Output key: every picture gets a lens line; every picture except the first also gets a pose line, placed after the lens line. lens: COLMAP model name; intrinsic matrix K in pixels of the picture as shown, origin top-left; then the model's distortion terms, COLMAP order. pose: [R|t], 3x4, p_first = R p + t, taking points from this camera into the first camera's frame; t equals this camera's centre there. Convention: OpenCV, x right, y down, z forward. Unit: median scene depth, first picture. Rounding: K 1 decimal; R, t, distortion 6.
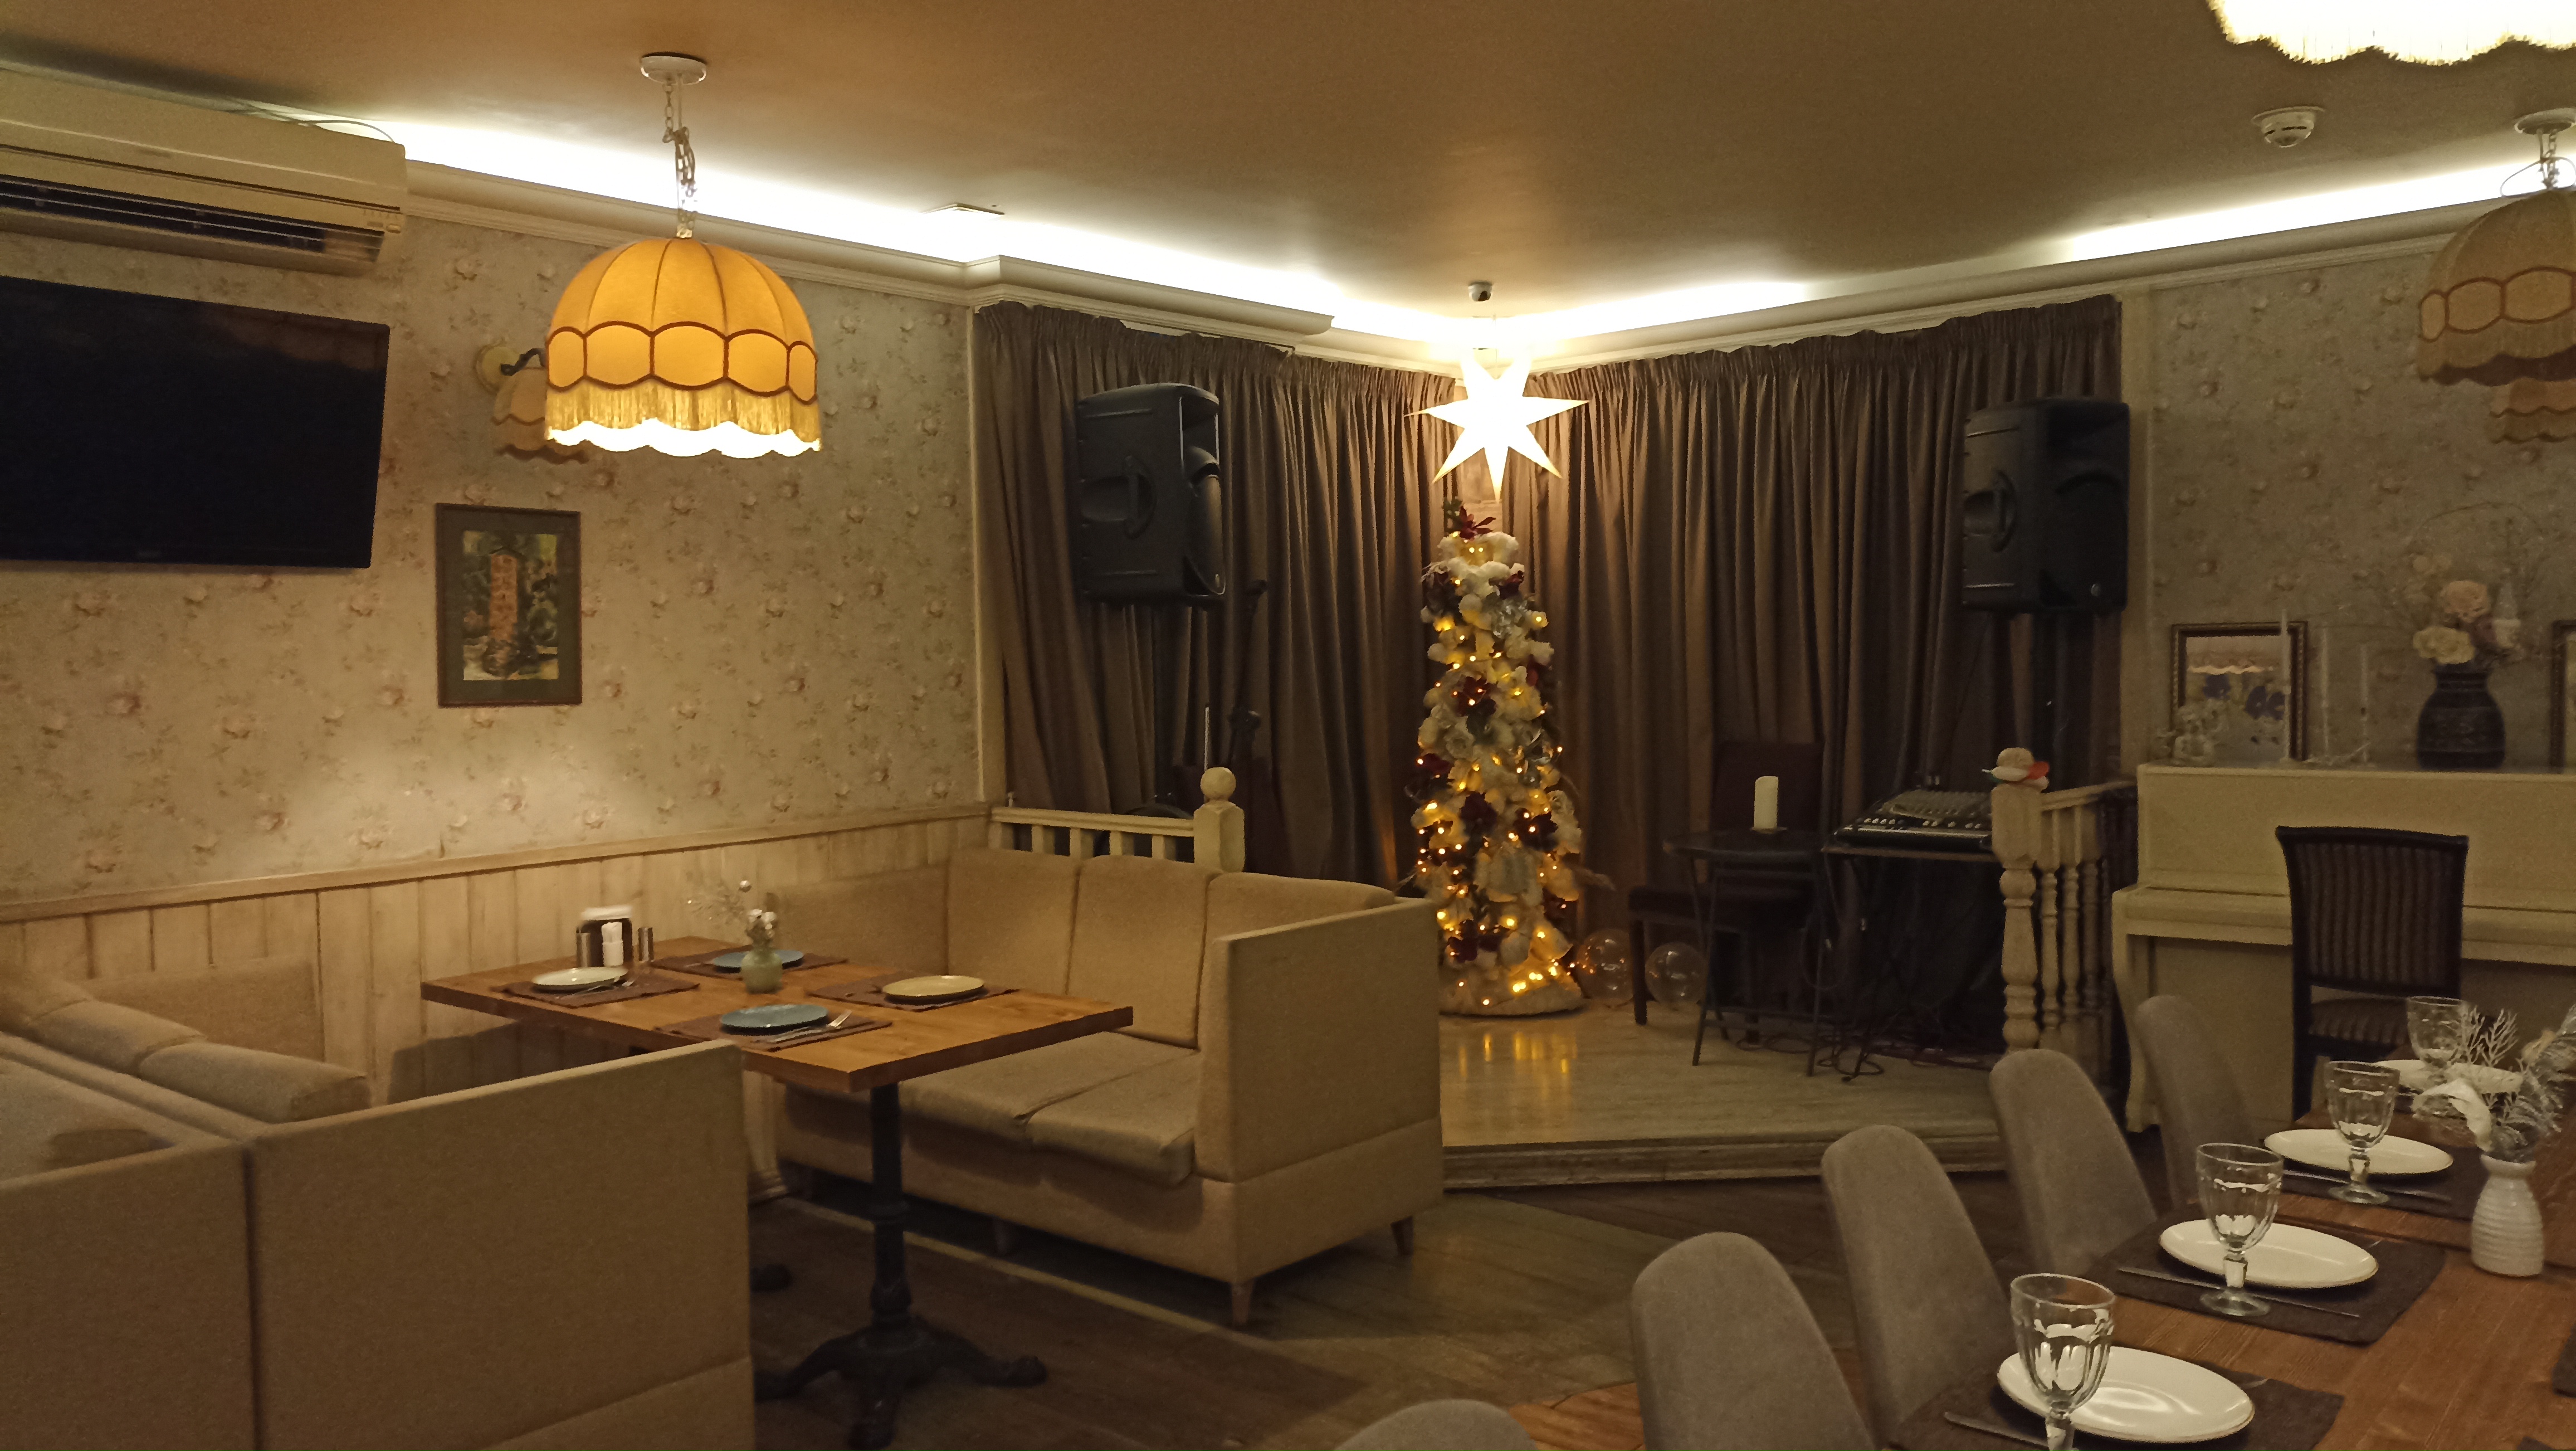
lens RADIAL K [[1870.2, 0, 1277.3], [0, 1870.2, 736.4], [0, 0, 1]] dist [0.028457, -0.017941]
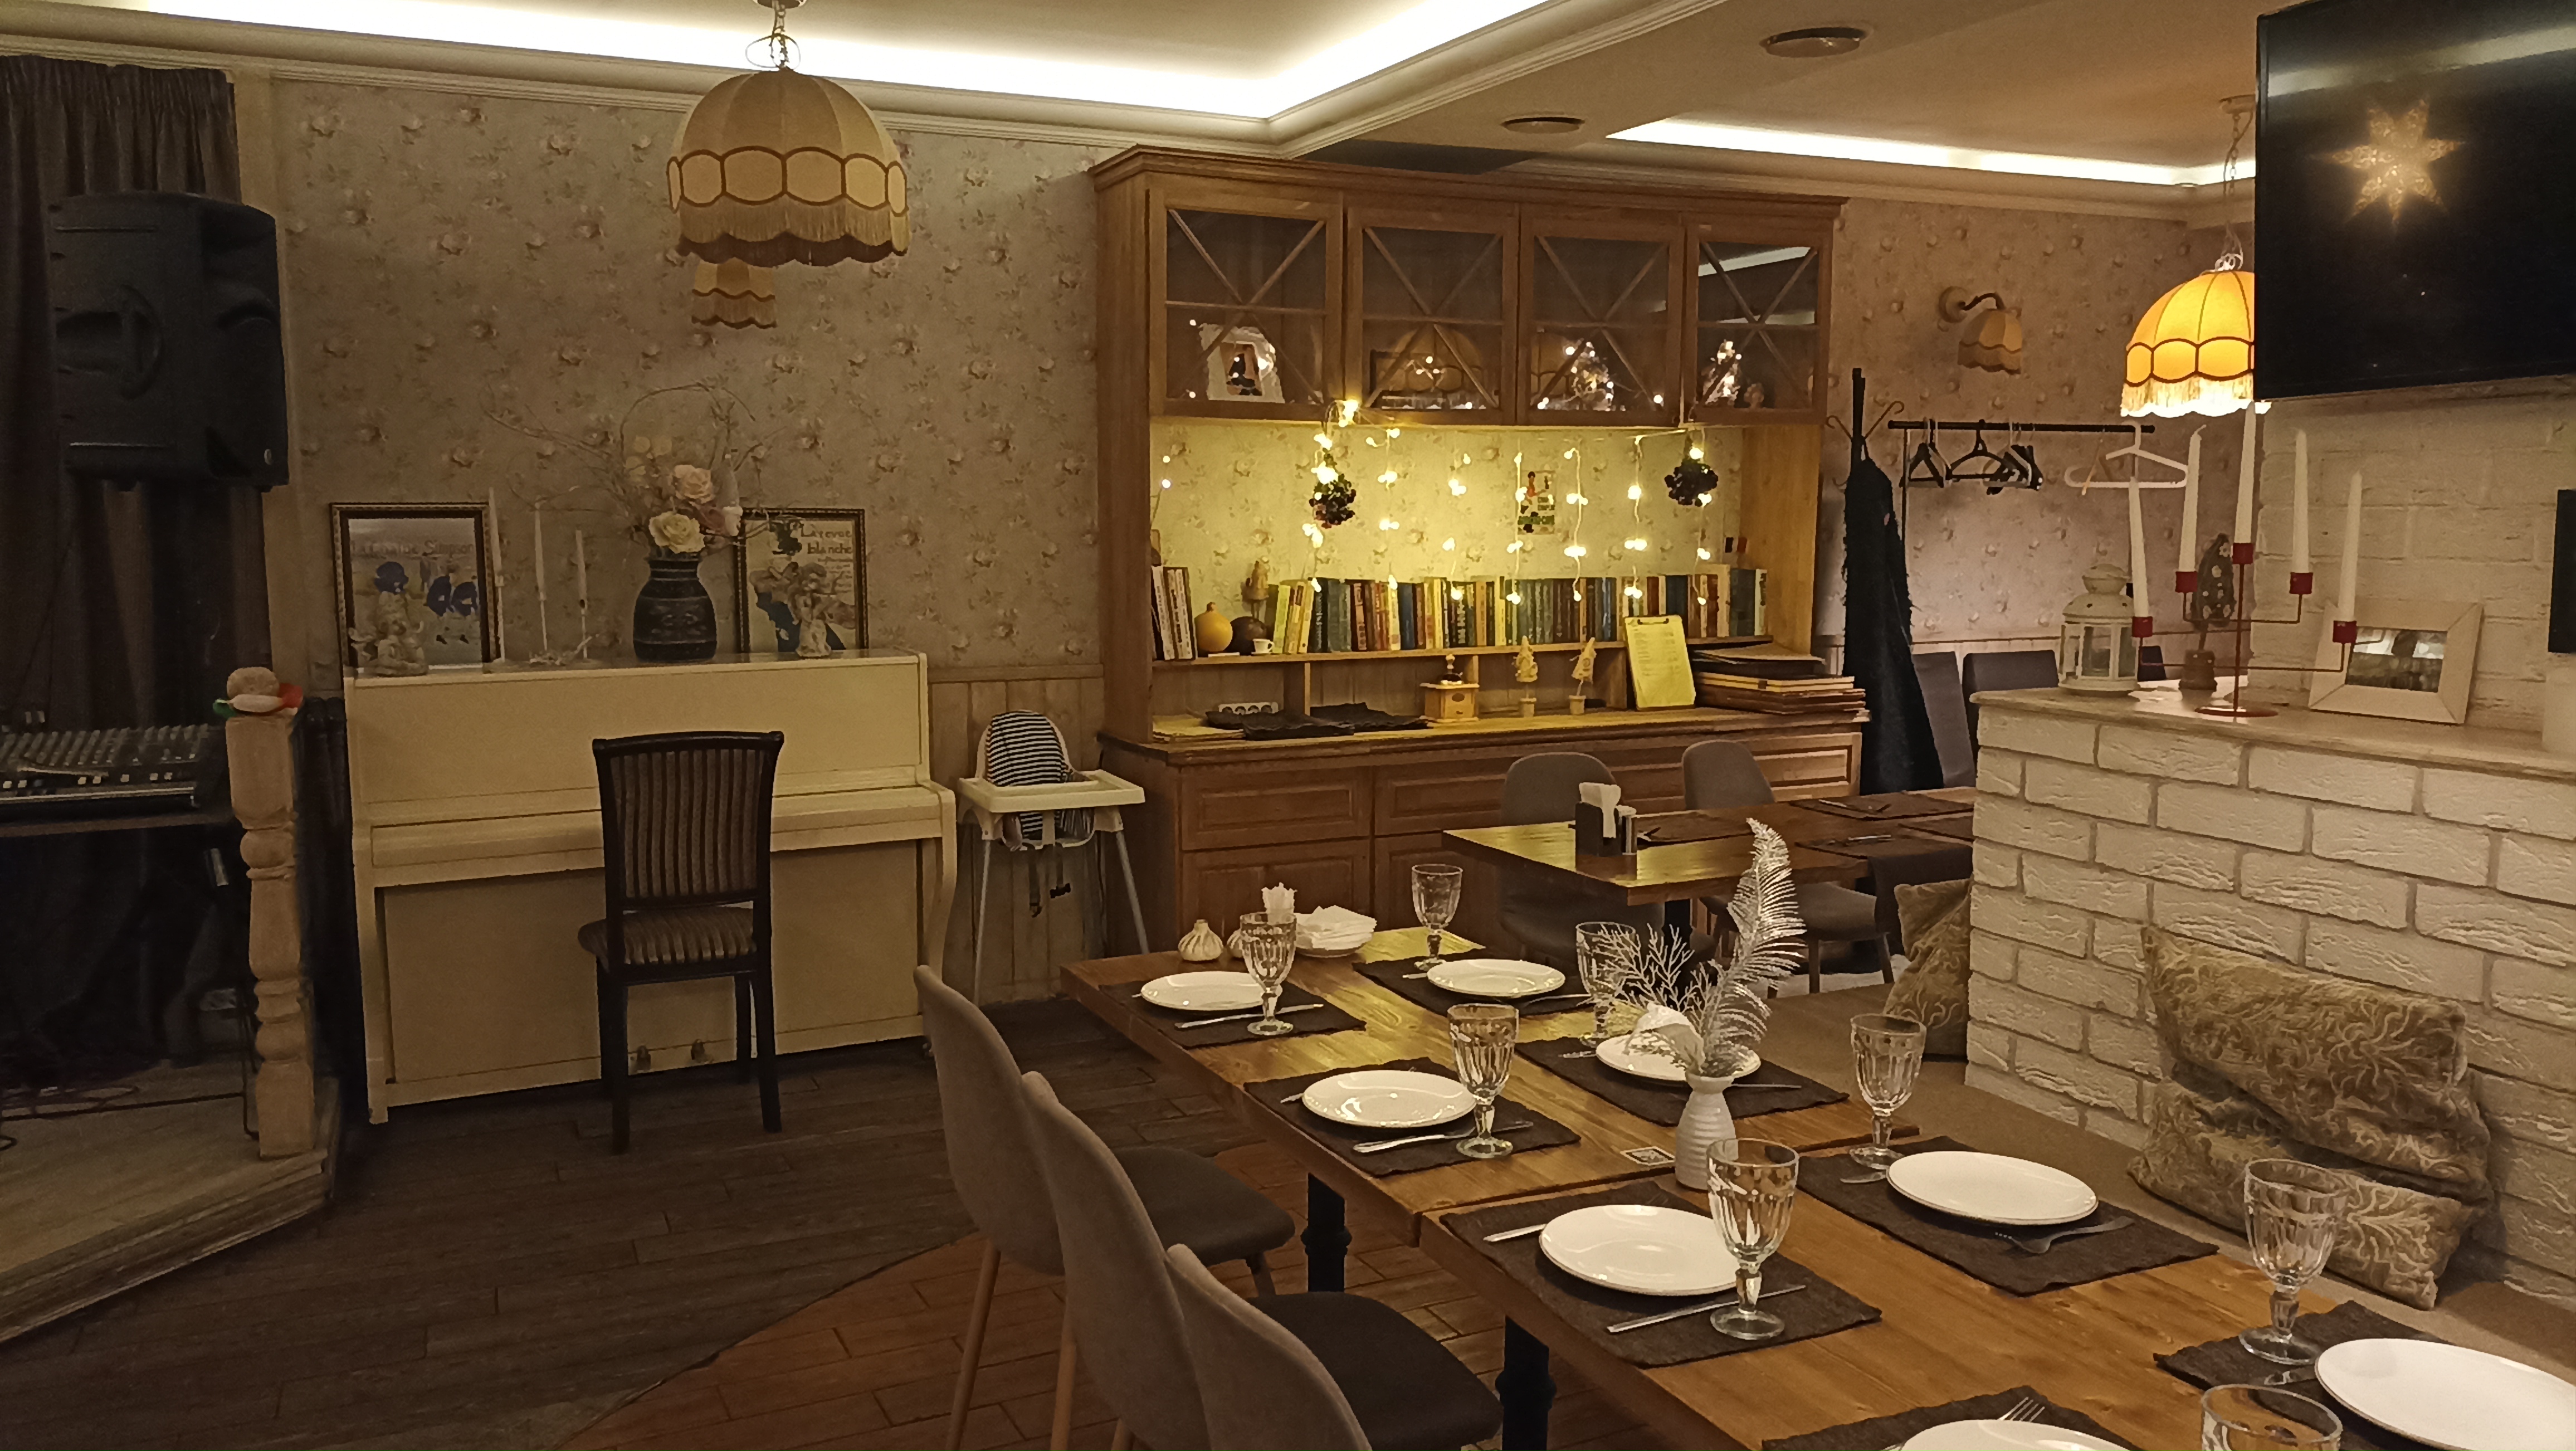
lens RADIAL K [[1870.2, 0, 1279.6], [0, 1870.2, 726.3], [0, 0, 1]] dist [0.028457, -0.017941]
pose [[0.392789, -0.093146, 0.914899, -0.131437], [0.034181, 0.995649, 0.086692, -0.021240], [-0.918993, -0.002780, 0.394264, 0.325249]]
